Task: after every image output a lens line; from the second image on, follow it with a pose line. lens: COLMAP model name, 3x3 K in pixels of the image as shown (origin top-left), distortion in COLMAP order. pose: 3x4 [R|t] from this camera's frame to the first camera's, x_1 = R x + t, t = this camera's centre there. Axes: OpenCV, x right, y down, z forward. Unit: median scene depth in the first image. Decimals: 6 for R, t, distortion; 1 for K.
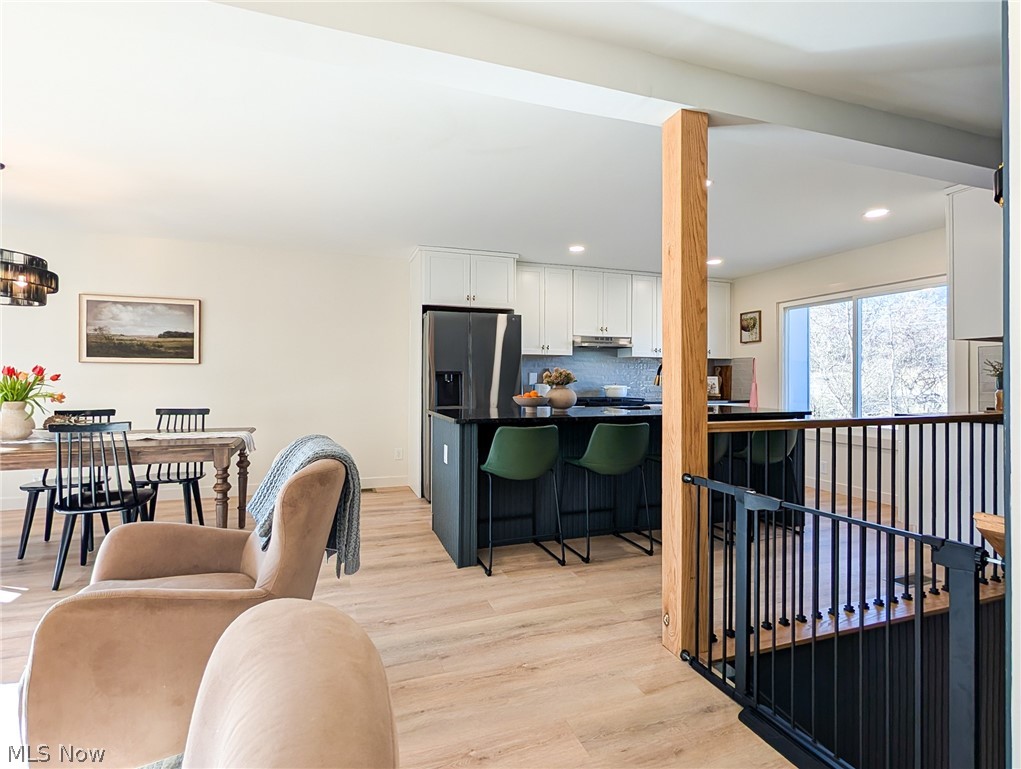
lens RADIAL K [[500.2, 0, 513.3], [0, 500.2, 375.8], [0, 0, 1]] dist [0.008553, -0.000235]
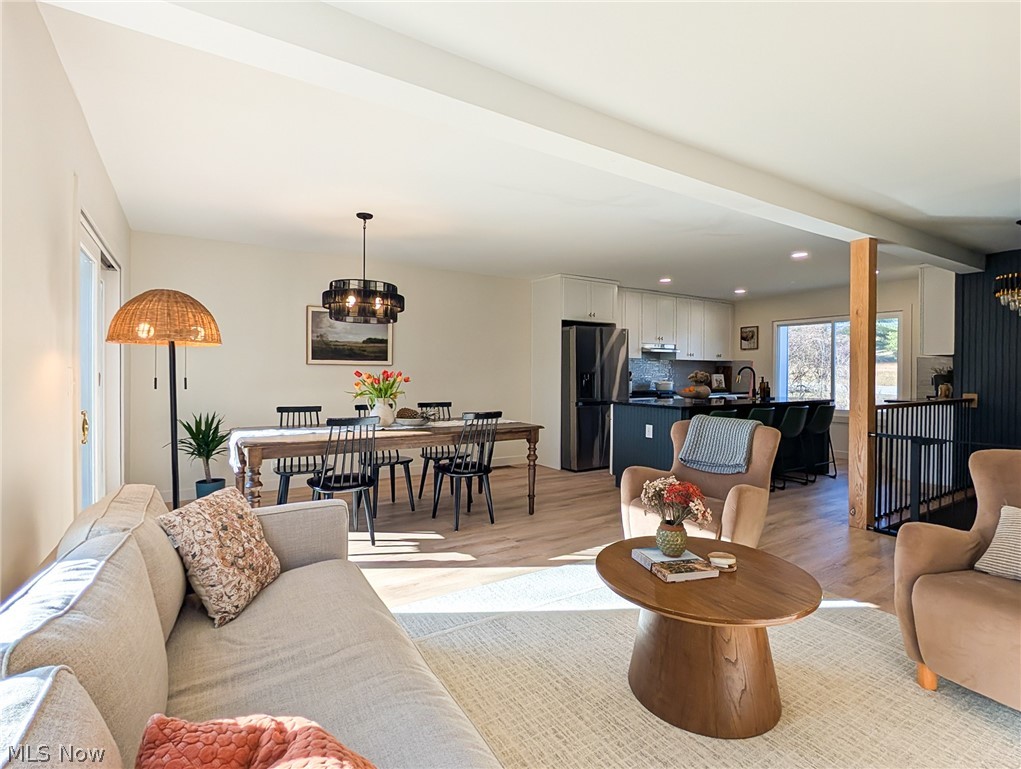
lens RADIAL K [[500.2, 0, 513.3], [0, 500.2, 375.8], [0, 0, 1]] dist [0.008553, -0.000235]
pose [[0.971647, -0.000596, 0.236437, -0.801453], [-0.003300, 0.999865, 0.016082, -0.024393], [-0.236415, -0.016406, 0.971514, -0.293214]]
